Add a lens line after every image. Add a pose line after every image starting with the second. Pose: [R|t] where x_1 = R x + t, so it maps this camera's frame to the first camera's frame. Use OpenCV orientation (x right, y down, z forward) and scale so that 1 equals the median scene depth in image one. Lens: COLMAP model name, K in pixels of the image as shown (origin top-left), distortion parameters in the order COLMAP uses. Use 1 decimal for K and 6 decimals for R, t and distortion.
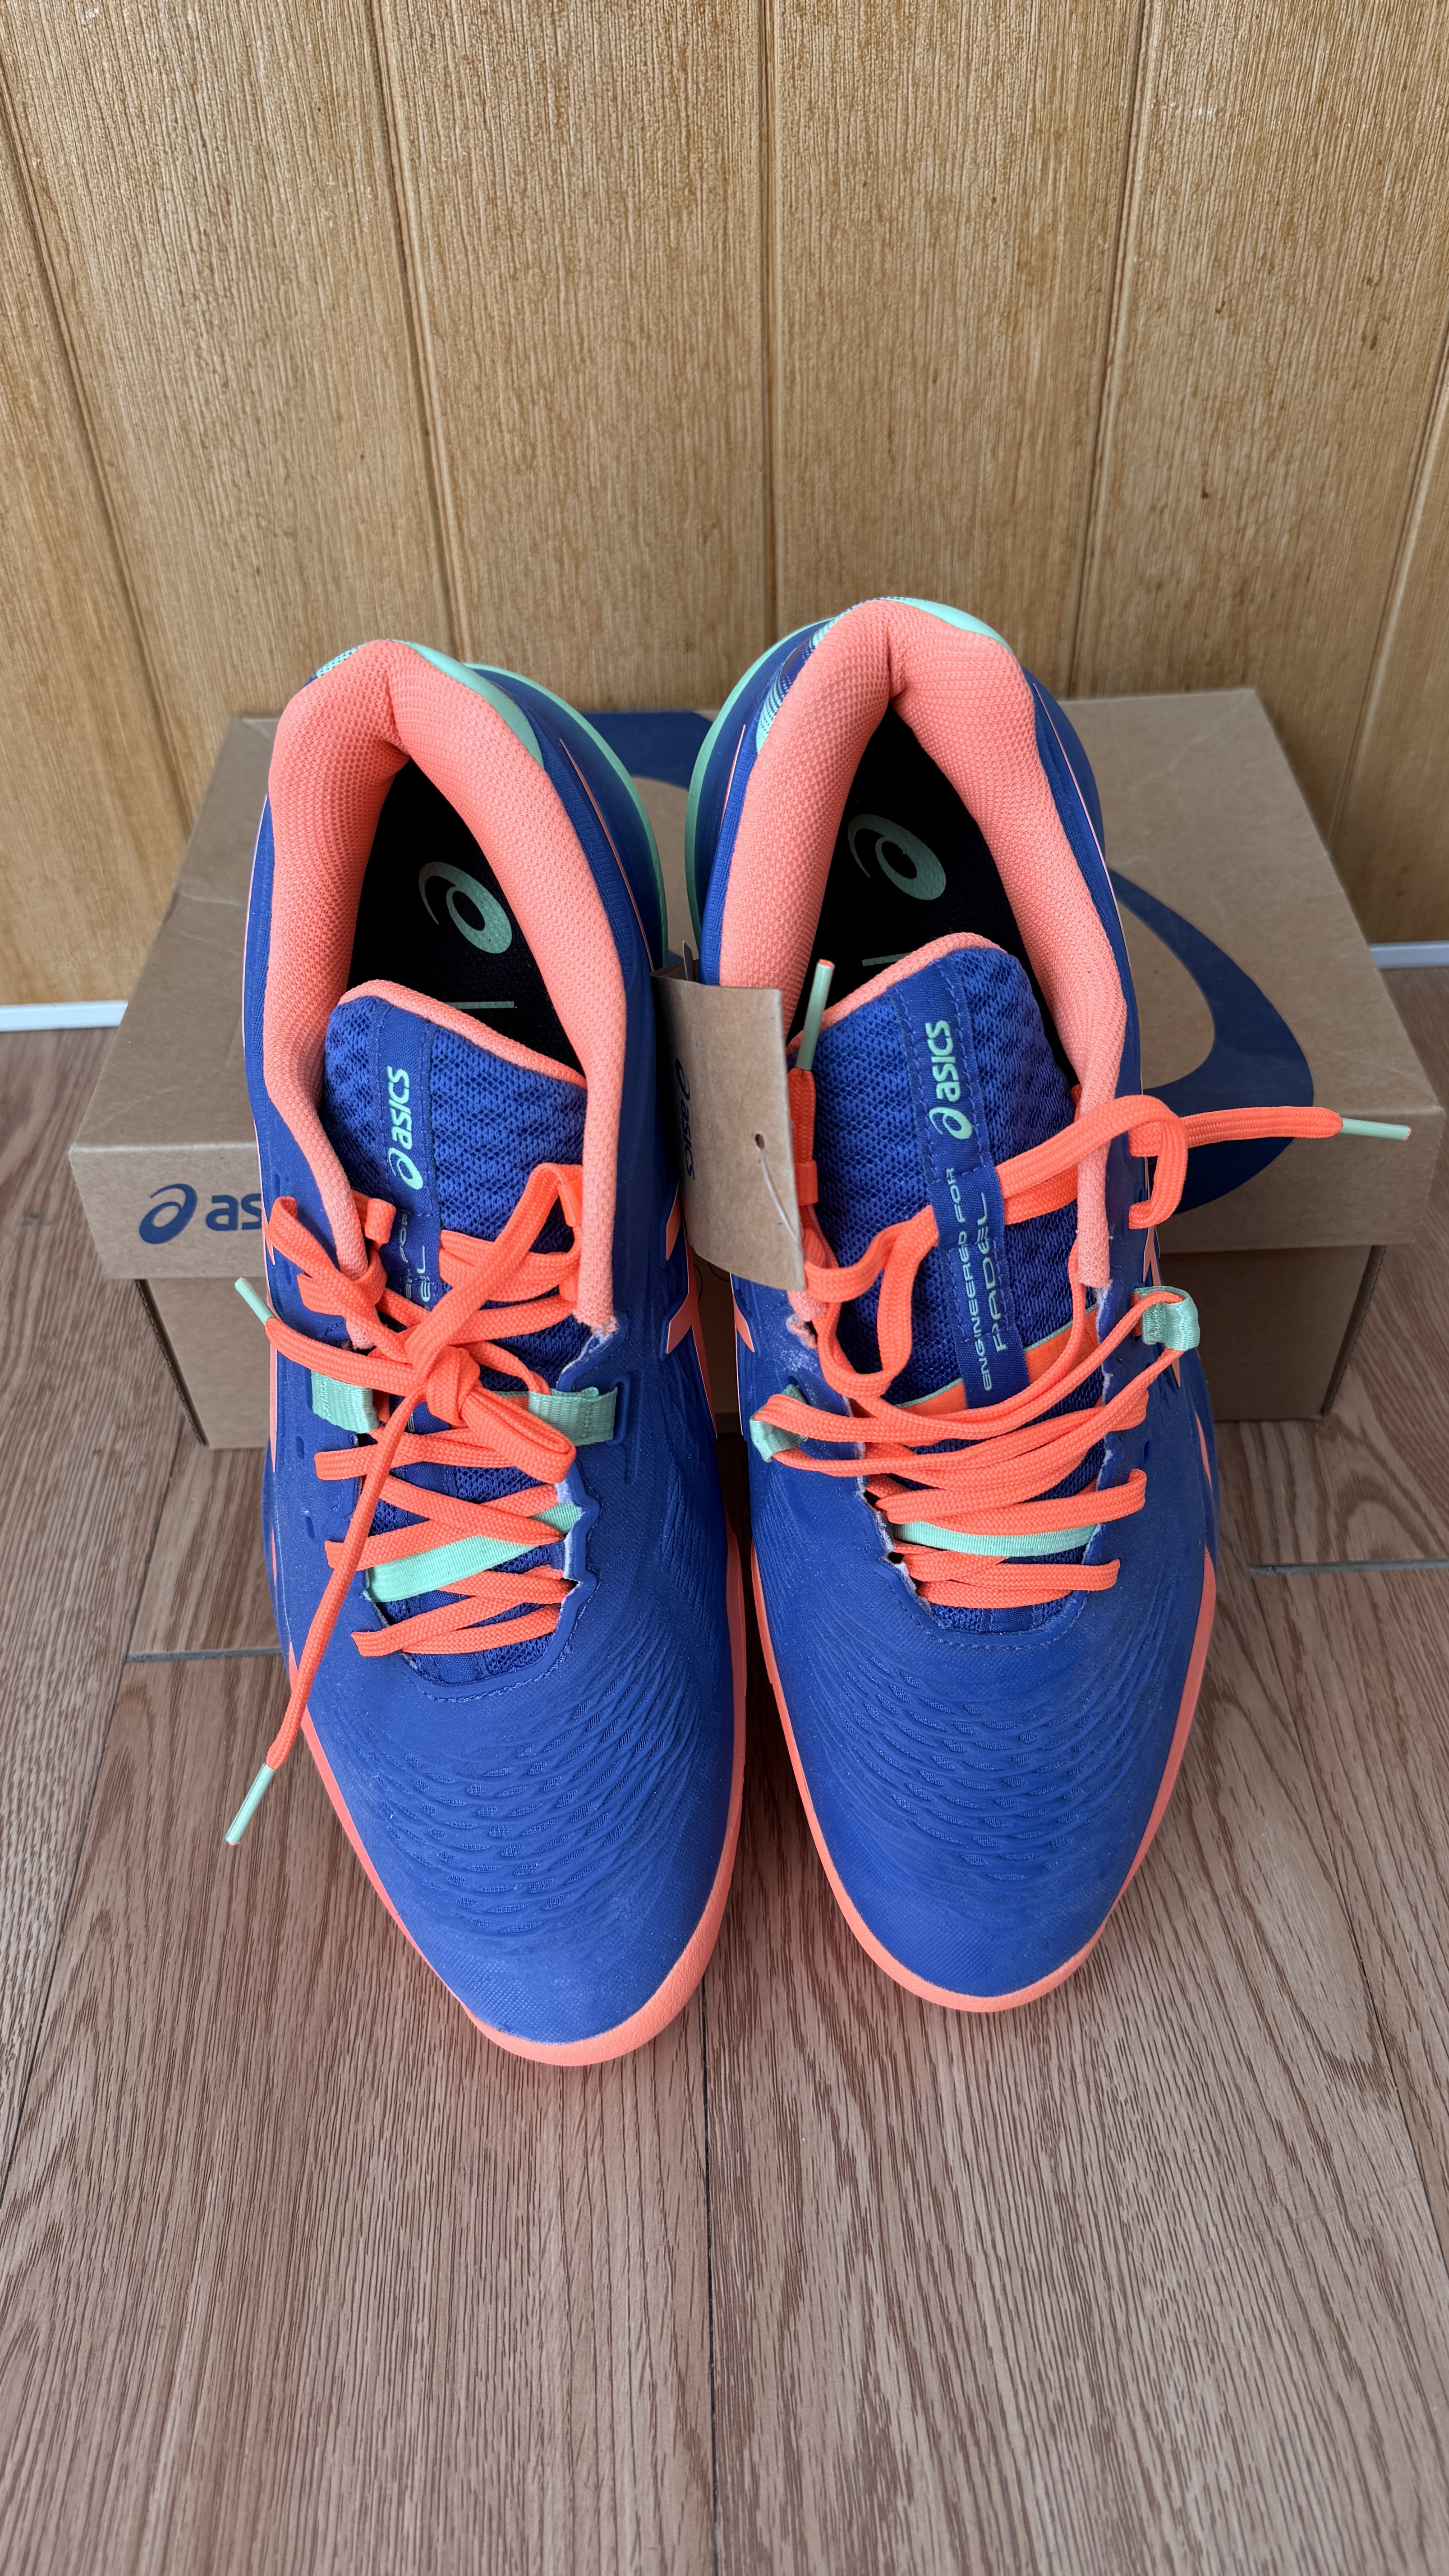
lens RADIAL K [[1880.6, 0, 724.5], [0, 1880.6, 1288.0], [0, 0, 1]] dist [0.000805, -0.019236]
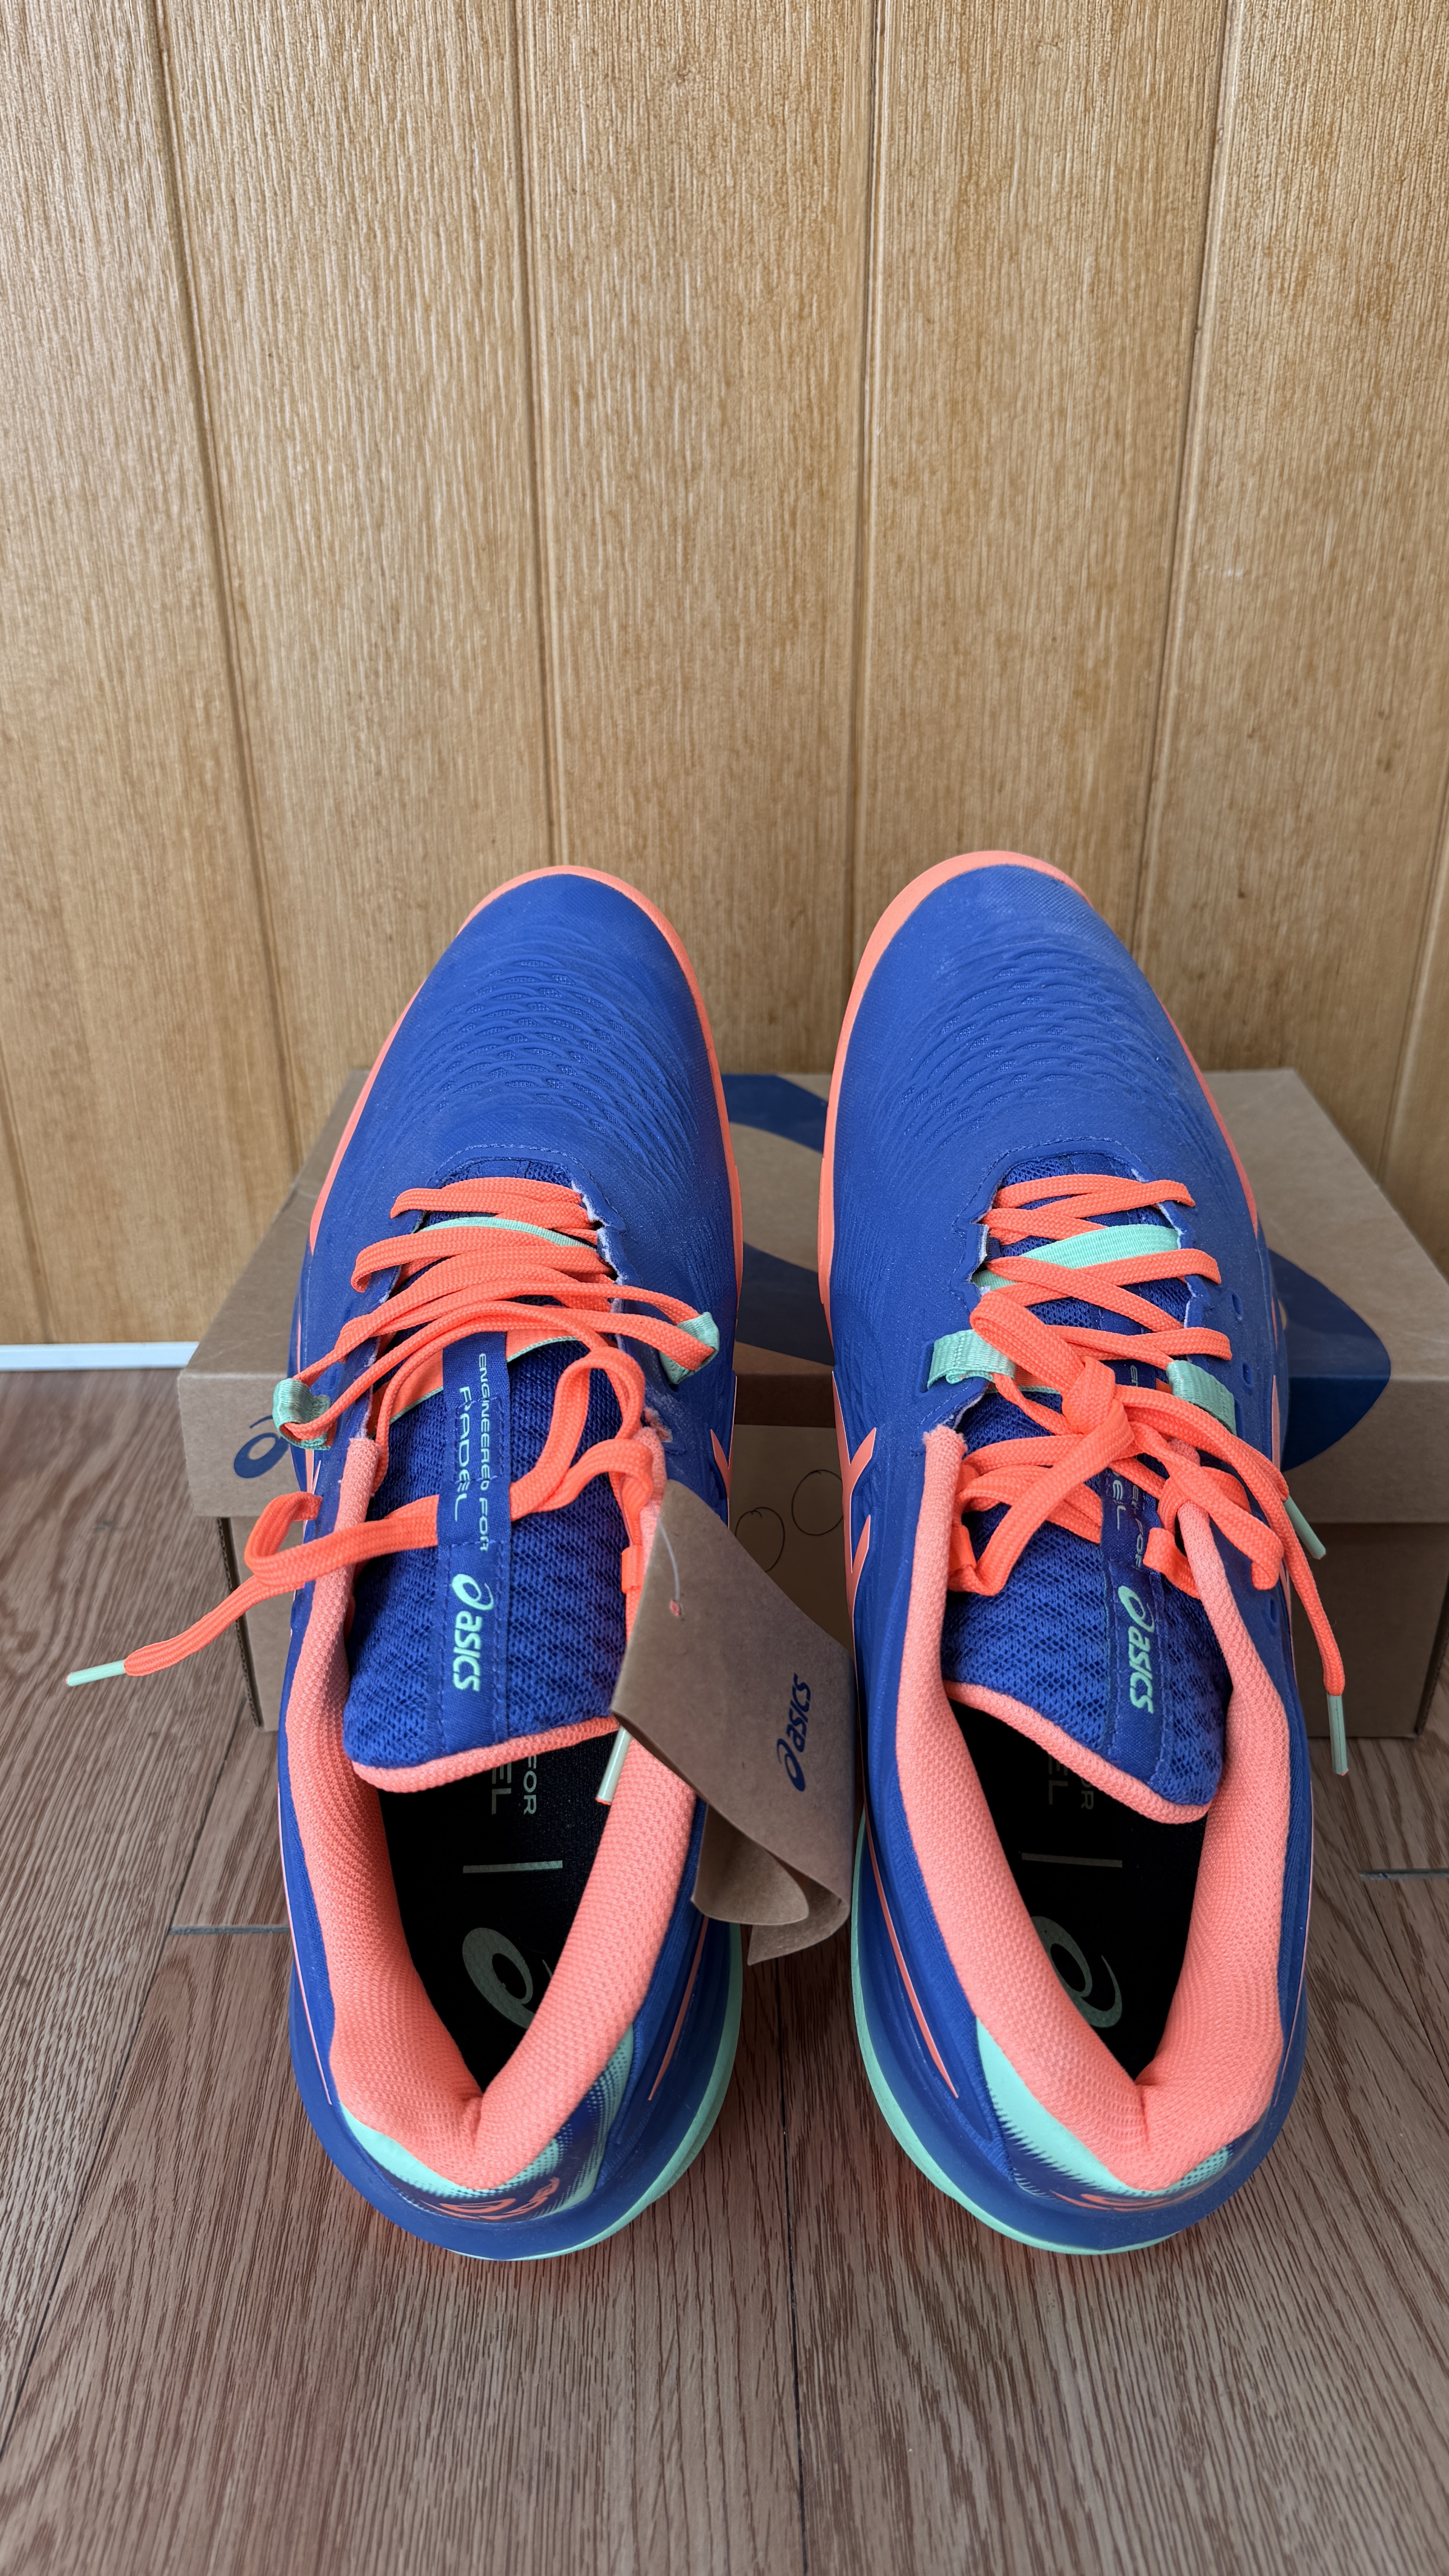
lens RADIAL K [[1869.1, 0, 722.2], [0, 1869.1, 1294.1], [0, 0, 1]] dist [0.028910, -0.048366]
pose [[0.999579, 0.028324, -0.006288, -0.045240], [-0.028929, 0.956393, -0.290647, 0.158831], [-0.002218, 0.290706, 0.956810, 0.006546]]
